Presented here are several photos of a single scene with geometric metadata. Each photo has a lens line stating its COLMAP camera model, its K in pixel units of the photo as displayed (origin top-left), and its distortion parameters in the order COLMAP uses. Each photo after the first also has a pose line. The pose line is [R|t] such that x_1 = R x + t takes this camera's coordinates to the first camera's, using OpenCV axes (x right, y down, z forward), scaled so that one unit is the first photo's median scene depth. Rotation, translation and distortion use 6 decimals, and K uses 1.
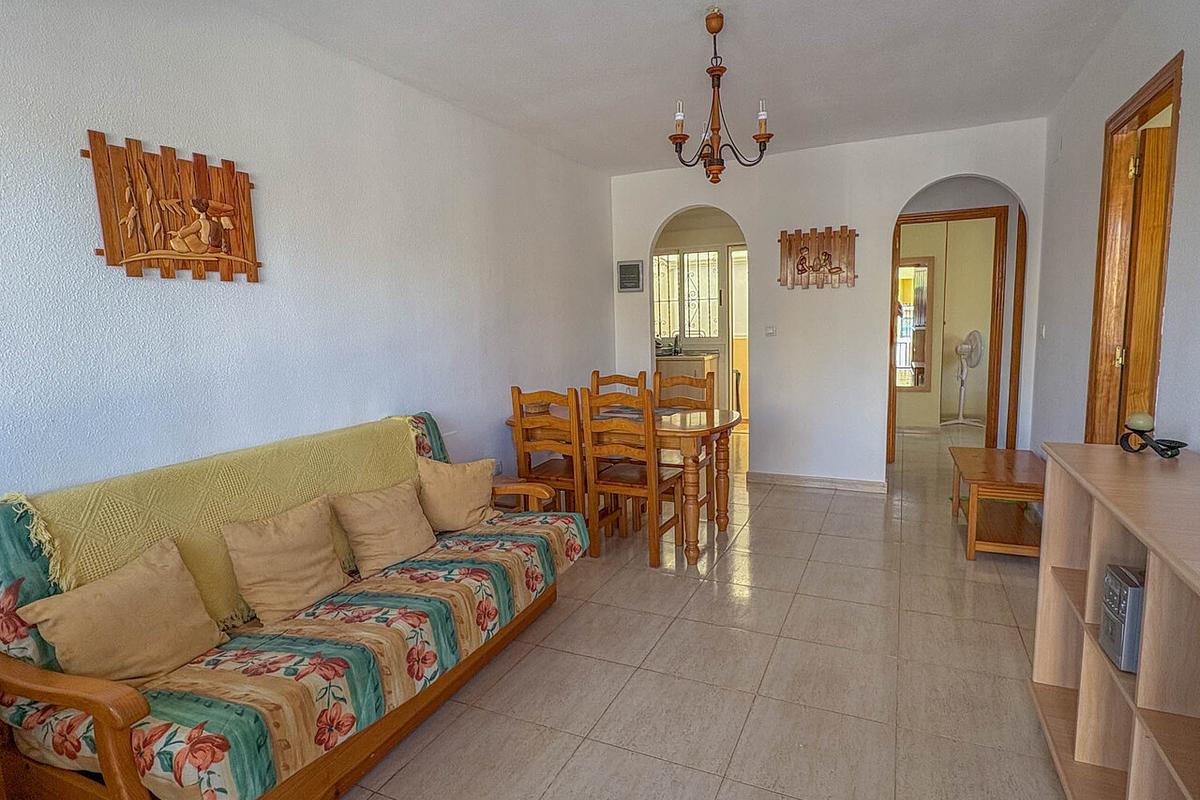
lens RADIAL K [[636.0, 0, 600.0], [0, 636.0, 400.0], [0, 0, 1]] dist [-0.001165, -0.000237]
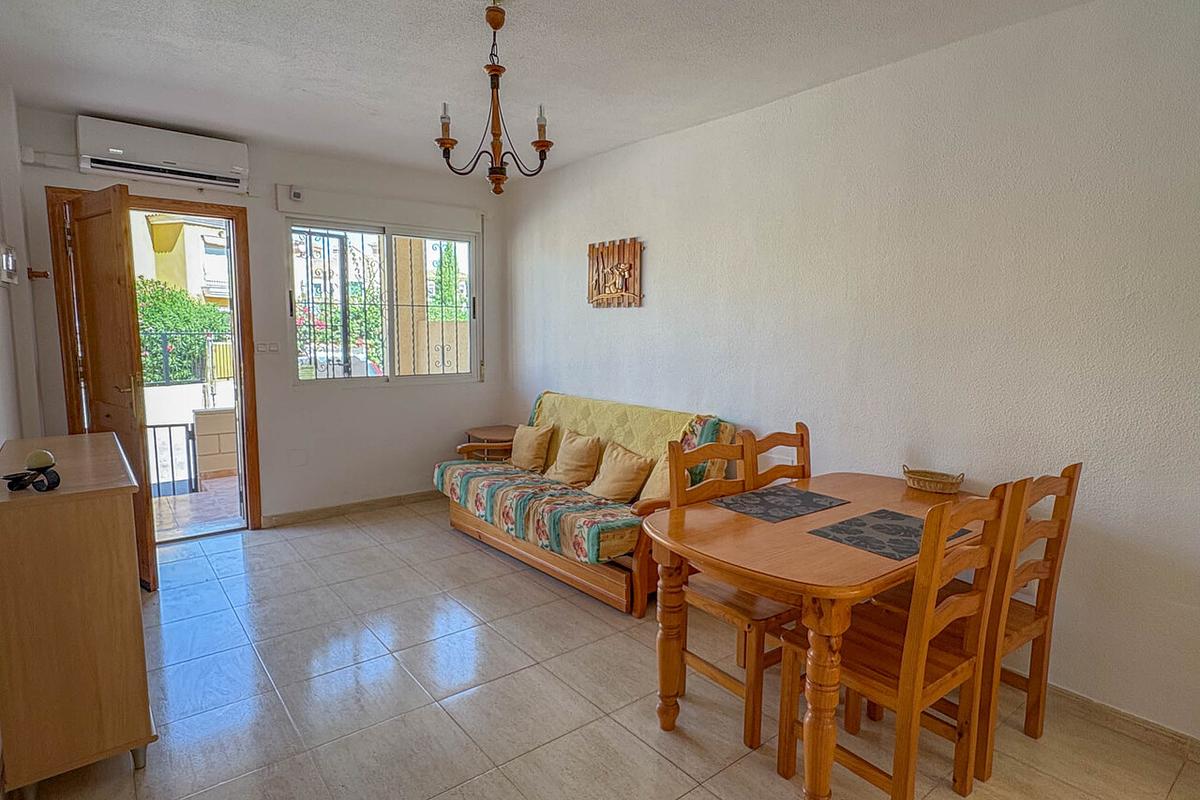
lens RADIAL K [[636.0, 0, 600.0], [0, 636.0, 400.0], [0, 0, 1]] dist [-0.001165, -0.000237]
pose [[-0.432869, 0.131753, -0.891777, 1.073099], [-0.108316, 0.974492, 0.196551, -0.280823], [0.894926, 0.181674, -0.407557, 1.735578]]
